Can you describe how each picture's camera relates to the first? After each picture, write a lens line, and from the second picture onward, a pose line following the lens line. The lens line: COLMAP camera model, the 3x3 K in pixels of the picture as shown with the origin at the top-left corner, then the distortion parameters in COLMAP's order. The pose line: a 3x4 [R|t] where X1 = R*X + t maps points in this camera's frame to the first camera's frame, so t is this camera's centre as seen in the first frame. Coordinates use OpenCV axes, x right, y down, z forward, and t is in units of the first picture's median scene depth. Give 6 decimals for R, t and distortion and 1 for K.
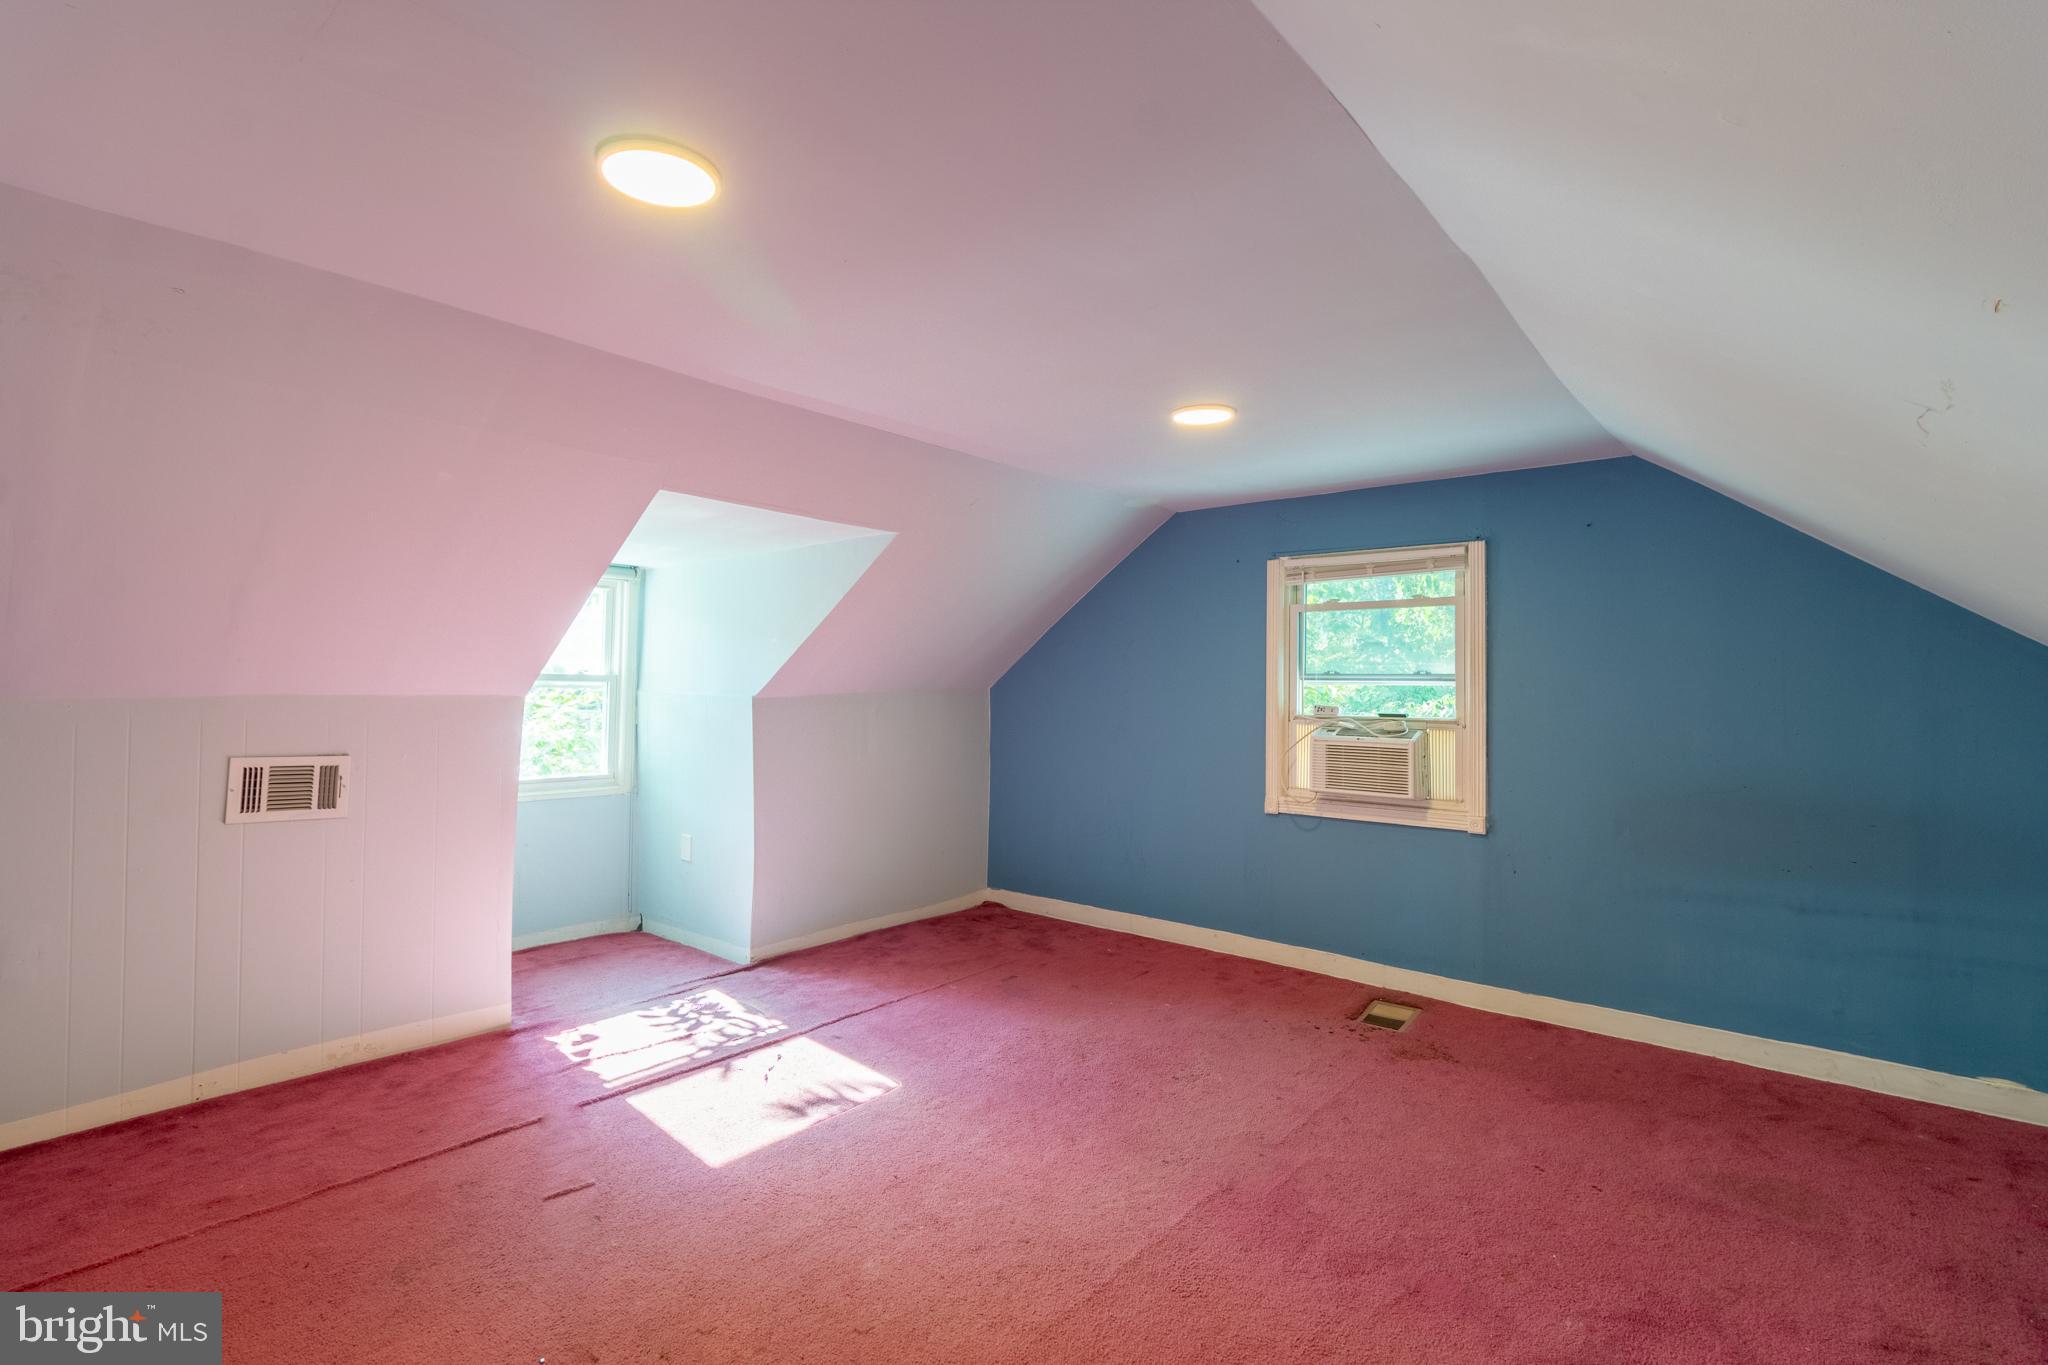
lens RADIAL K [[947.0, 0, 1030.6], [0, 947.0, 659.8], [0, 0, 1]] dist [-0.000650, 0.000192]
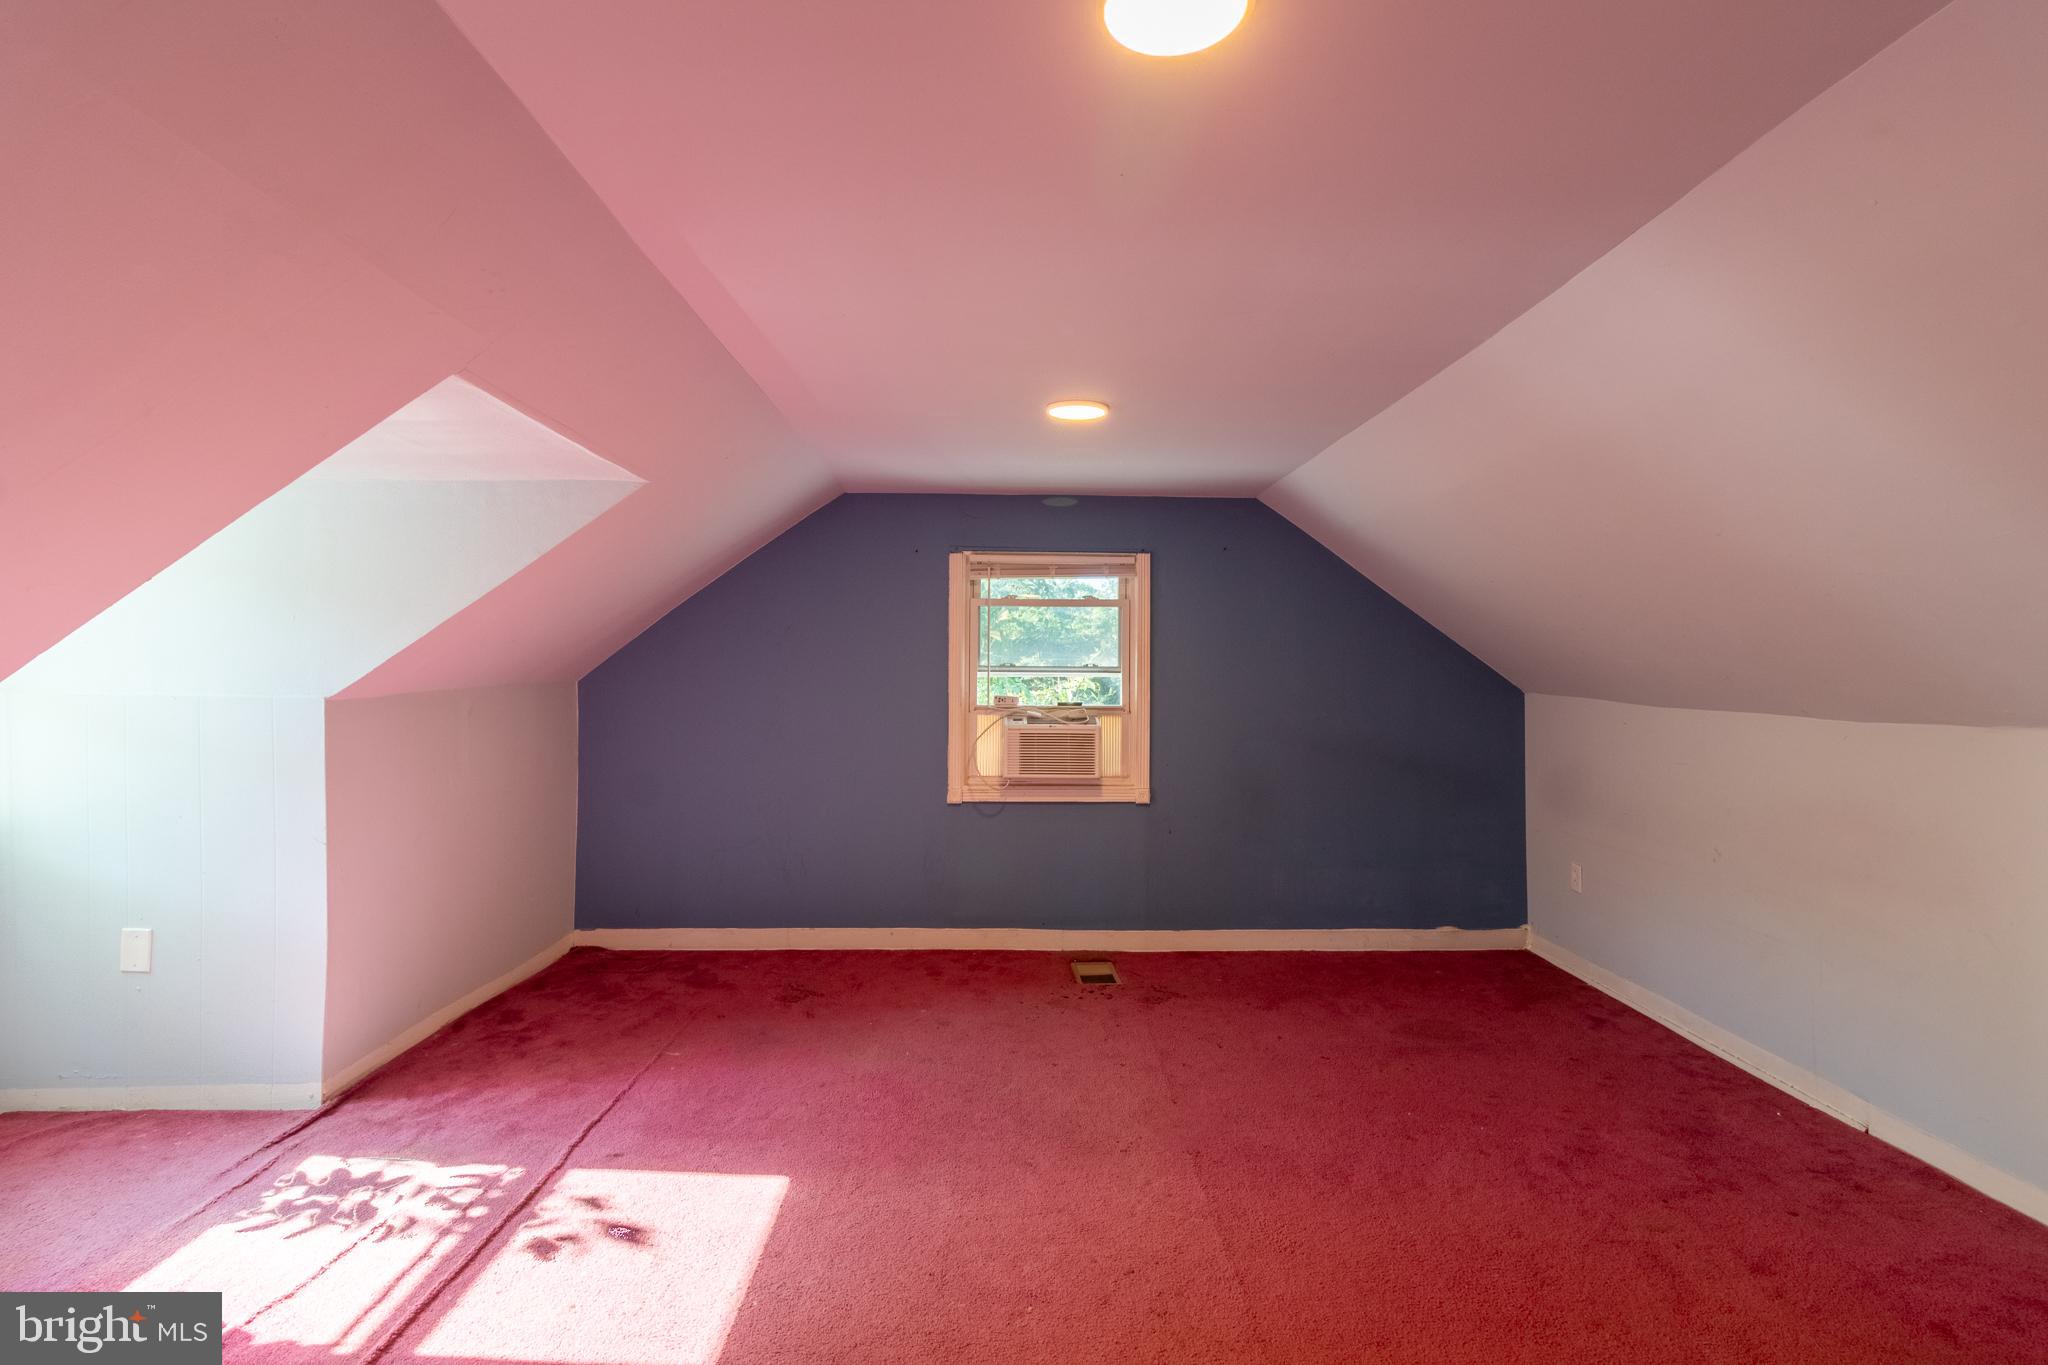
lens RADIAL K [[947.0, 0, 1030.6], [0, 947.0, 659.8], [0, 0, 1]] dist [-0.000650, 0.000192]
pose [[0.752292, 0.008031, 0.658780, -0.400192], [-0.016386, 0.999844, 0.006523, 0.000713], [-0.658625, -0.015702, 0.752307, 0.208077]]
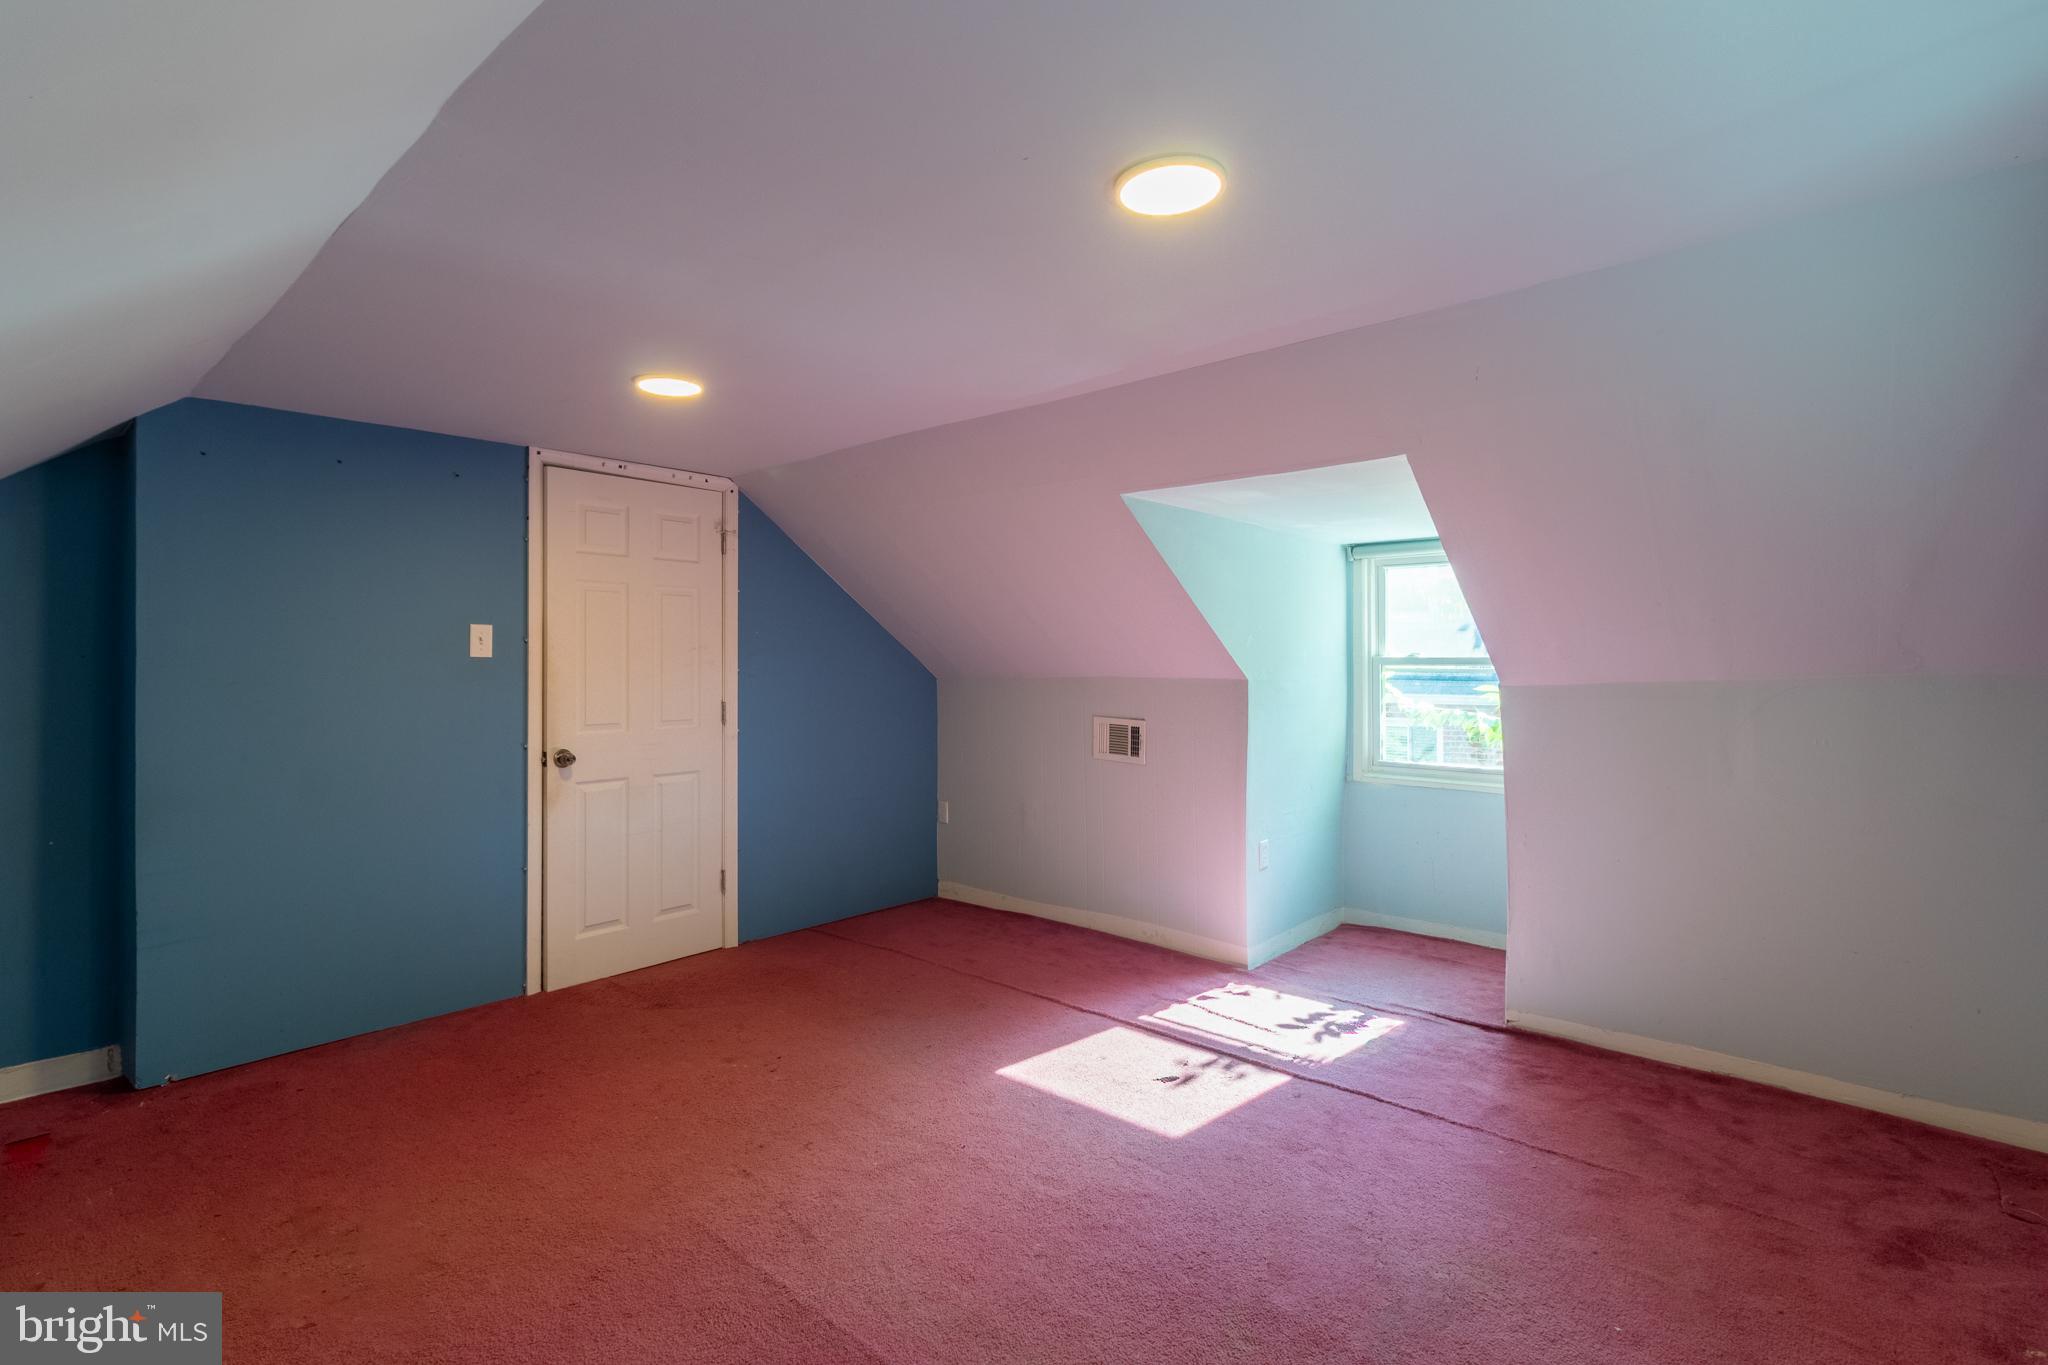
lens RADIAL K [[979.5, 0, 998.3], [0, 979.5, 669.4], [0, 0, 1]] dist [-0.000963, 0.000564]
pose [[-0.064457, -0.002573, -0.997917, 0.589616], [0.030731, 0.999517, -0.004562, 0.021230], [0.997447, -0.030961, -0.064347, 0.715225]]
